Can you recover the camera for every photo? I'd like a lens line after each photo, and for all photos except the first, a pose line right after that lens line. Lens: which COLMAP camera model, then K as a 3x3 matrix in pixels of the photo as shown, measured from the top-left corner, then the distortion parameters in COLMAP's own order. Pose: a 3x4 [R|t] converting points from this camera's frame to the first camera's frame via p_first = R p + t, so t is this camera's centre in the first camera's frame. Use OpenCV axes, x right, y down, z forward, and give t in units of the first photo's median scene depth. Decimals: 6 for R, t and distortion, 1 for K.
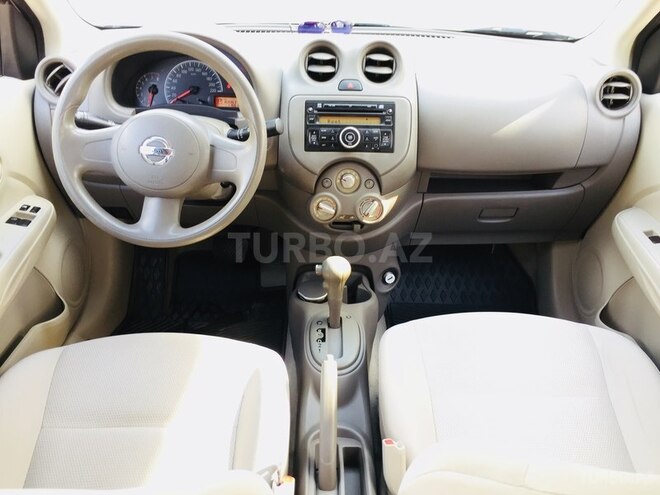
lens RADIAL K [[565.2, 0, 330.0], [0, 565.2, 247.5], [0, 0, 1]] dist [0.070790, -0.118212]
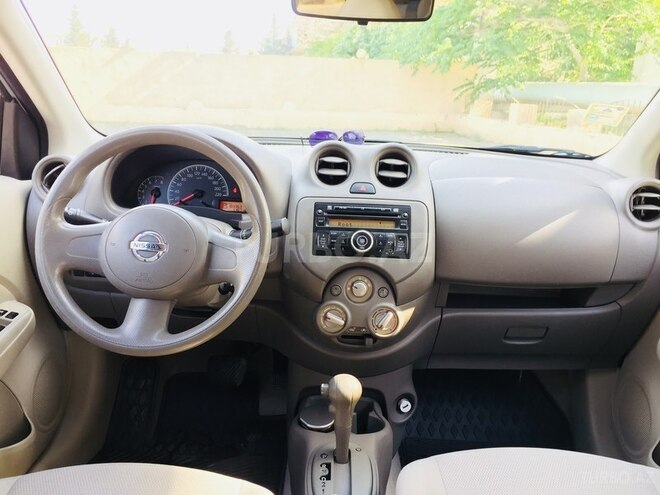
lens RADIAL K [[565.2, 0, 330.0], [0, 565.2, 247.5], [0, 0, 1]] dist [0.070790, -0.118212]
pose [[0.999716, 0.018785, -0.014661, -0.002964], [-0.021735, 0.971040, -0.237926, 0.032855], [0.009767, 0.238177, 0.971173, 0.102217]]
